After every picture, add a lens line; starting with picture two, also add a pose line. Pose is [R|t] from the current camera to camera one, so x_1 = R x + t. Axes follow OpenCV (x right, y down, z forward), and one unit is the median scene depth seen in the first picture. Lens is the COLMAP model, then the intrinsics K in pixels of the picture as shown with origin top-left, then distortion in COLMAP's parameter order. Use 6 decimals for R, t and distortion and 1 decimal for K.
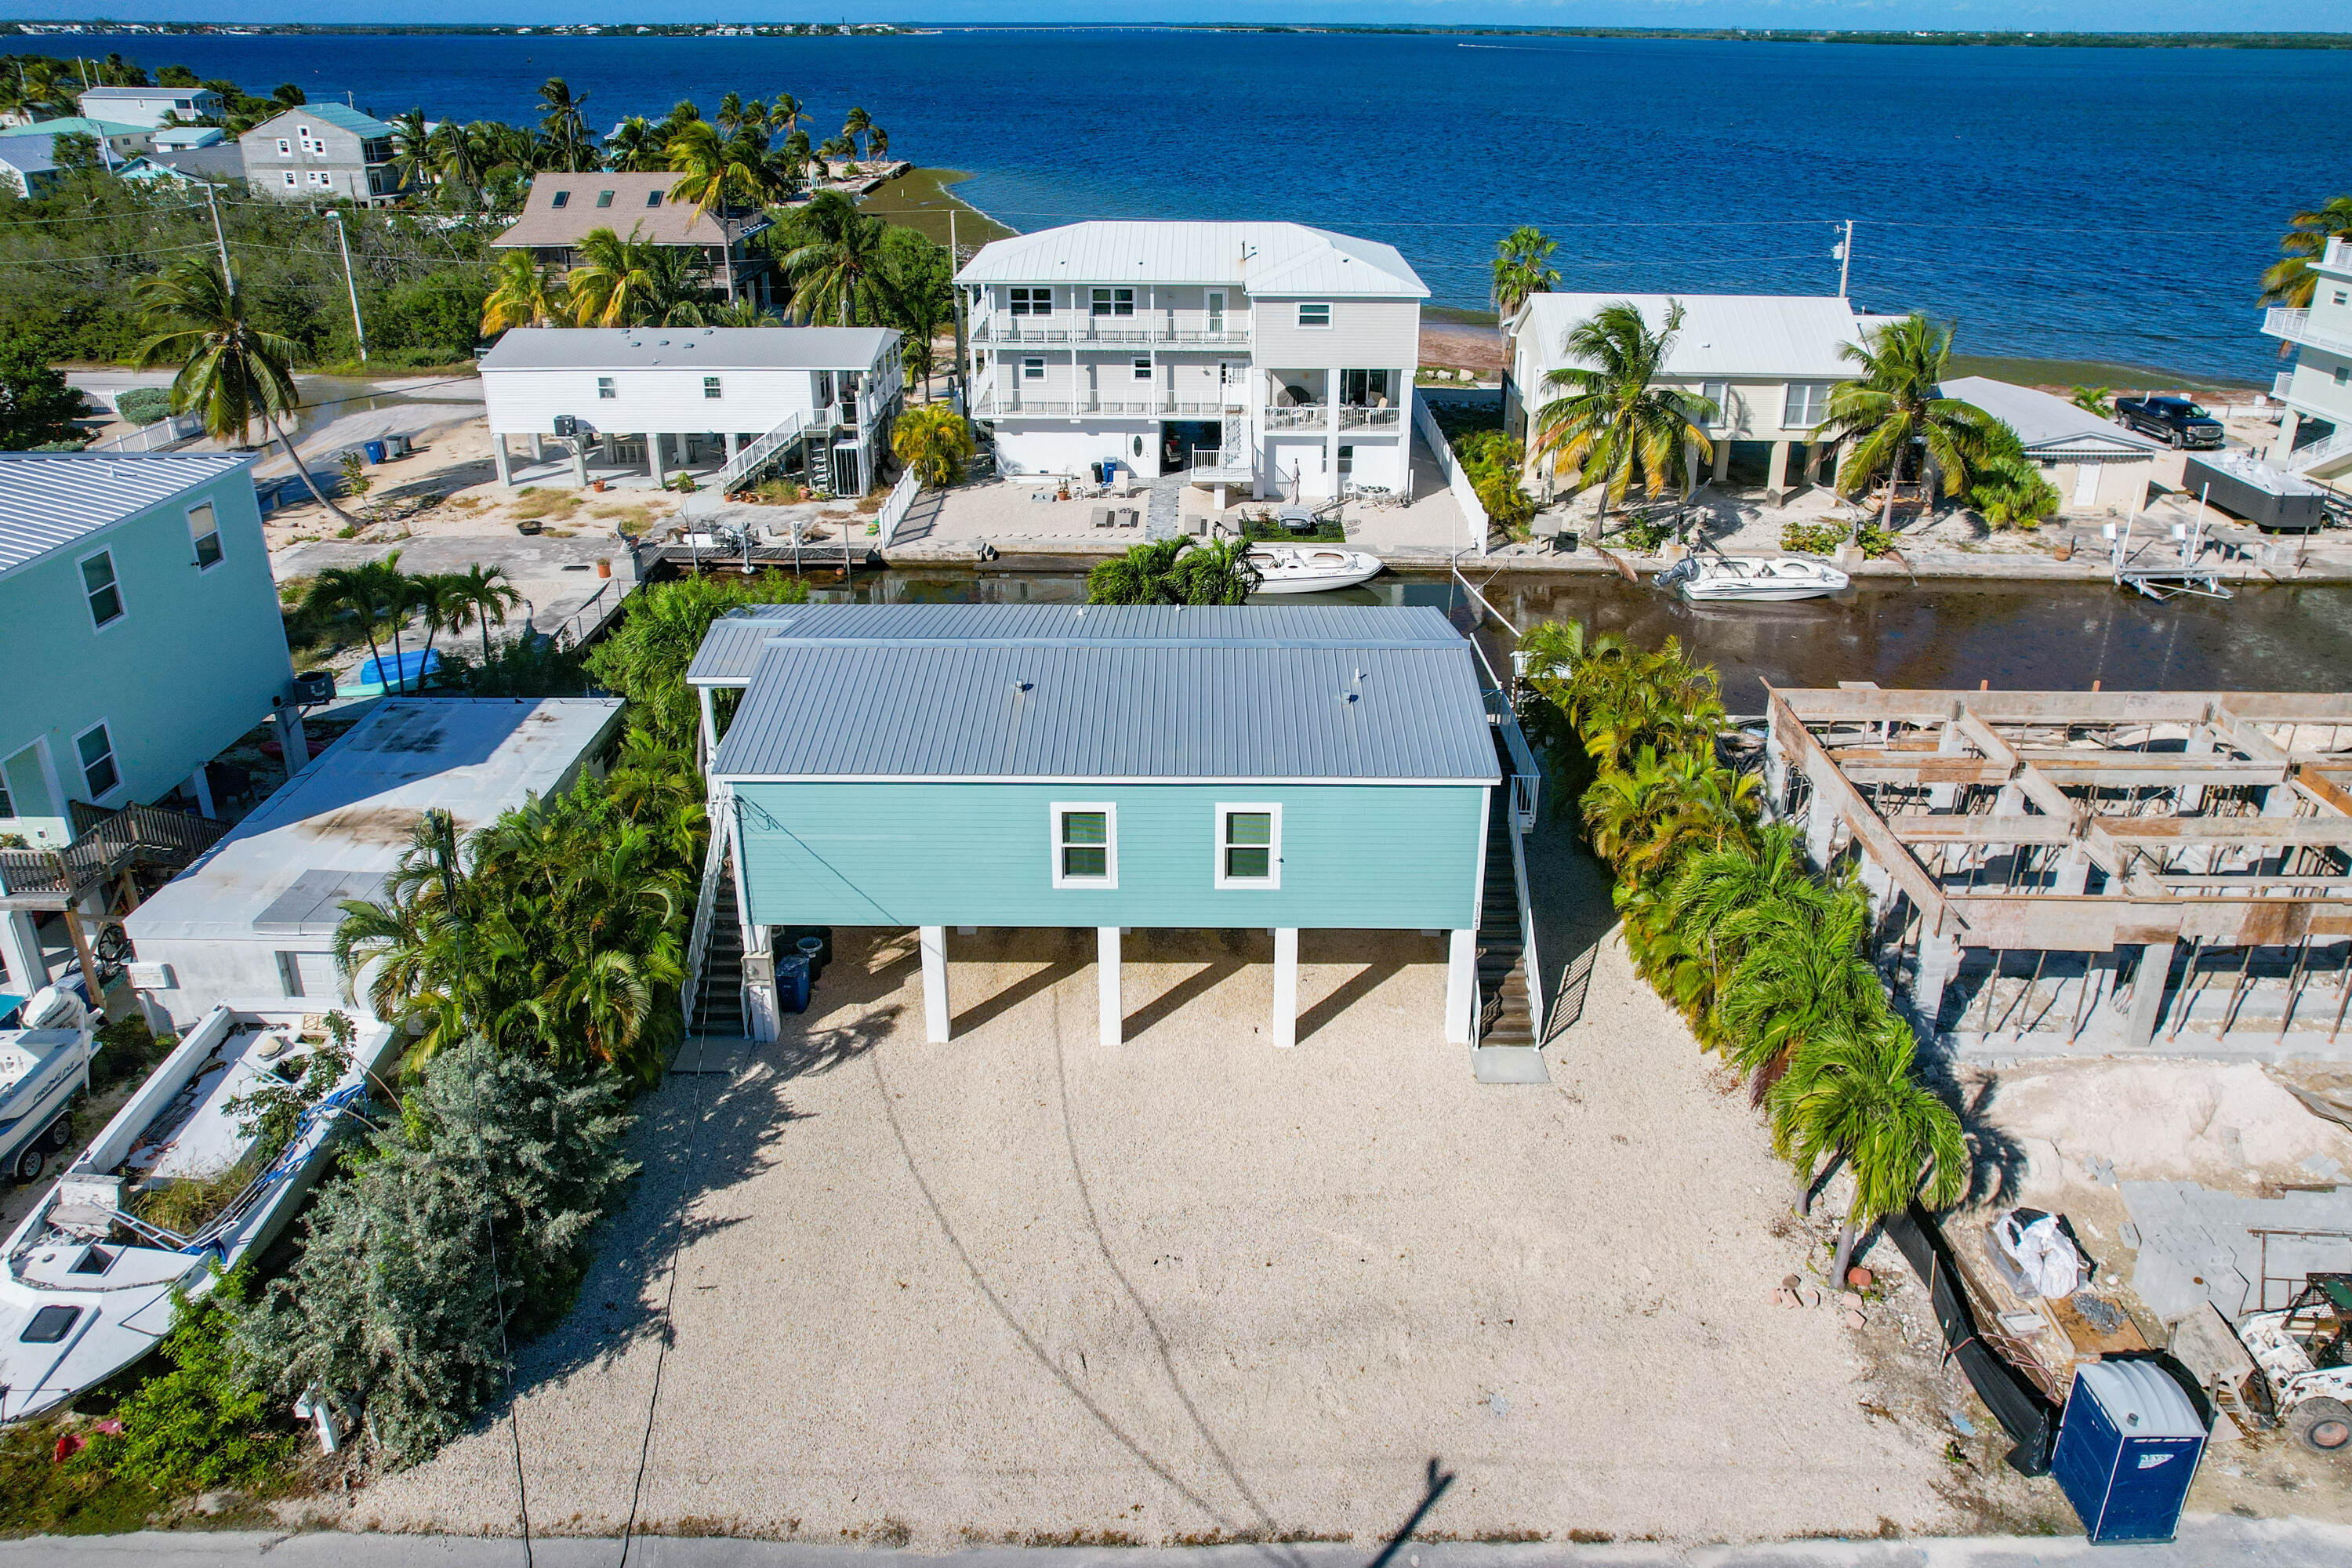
lens RADIAL K [[1537.4, 0, 1145.3], [0, 1537.4, 568.1], [0, 0, 1]] dist [-0.024924, 0.002369]
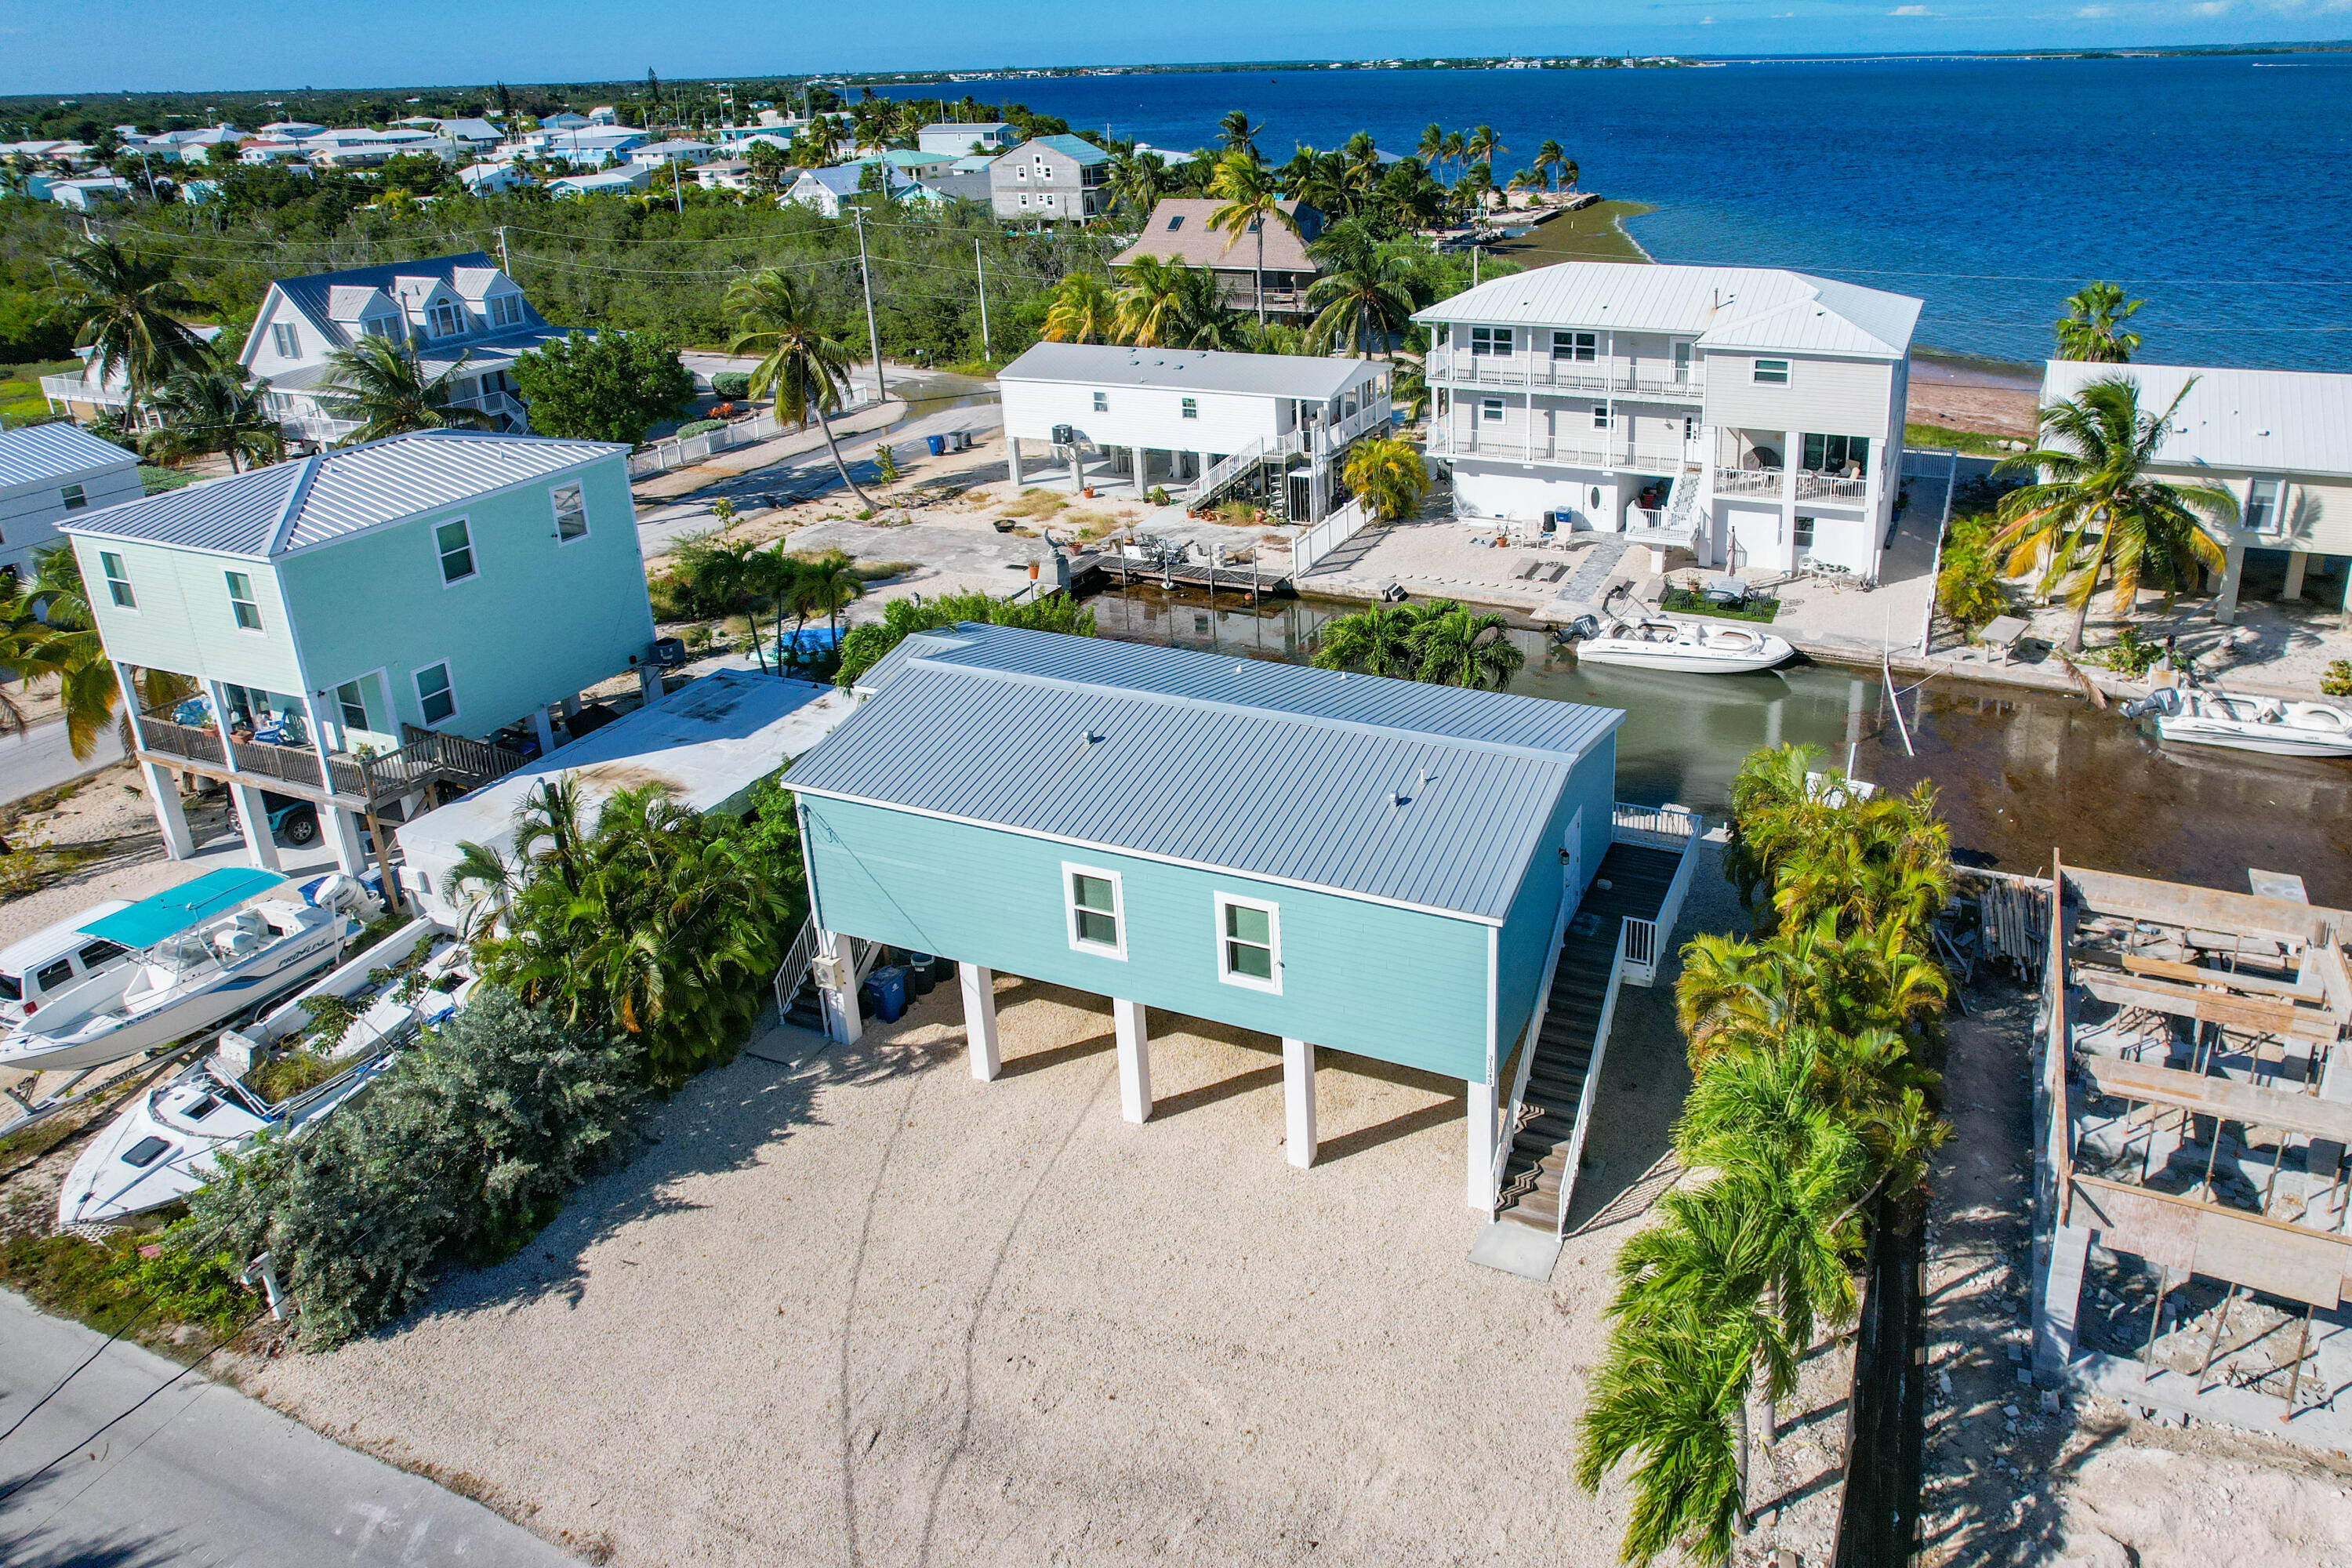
lens RADIAL K [[1515.5, 0, 1338.1], [0, 1515.5, 563.6], [0, 0, 1]] dist [-0.024524, 0.000011]
pose [[0.932632, 0.098807, -0.347037, 0.184774], [-0.104833, 0.994489, 0.001419, -0.024406], [0.345264, 0.035058, 0.937851, 0.068058]]
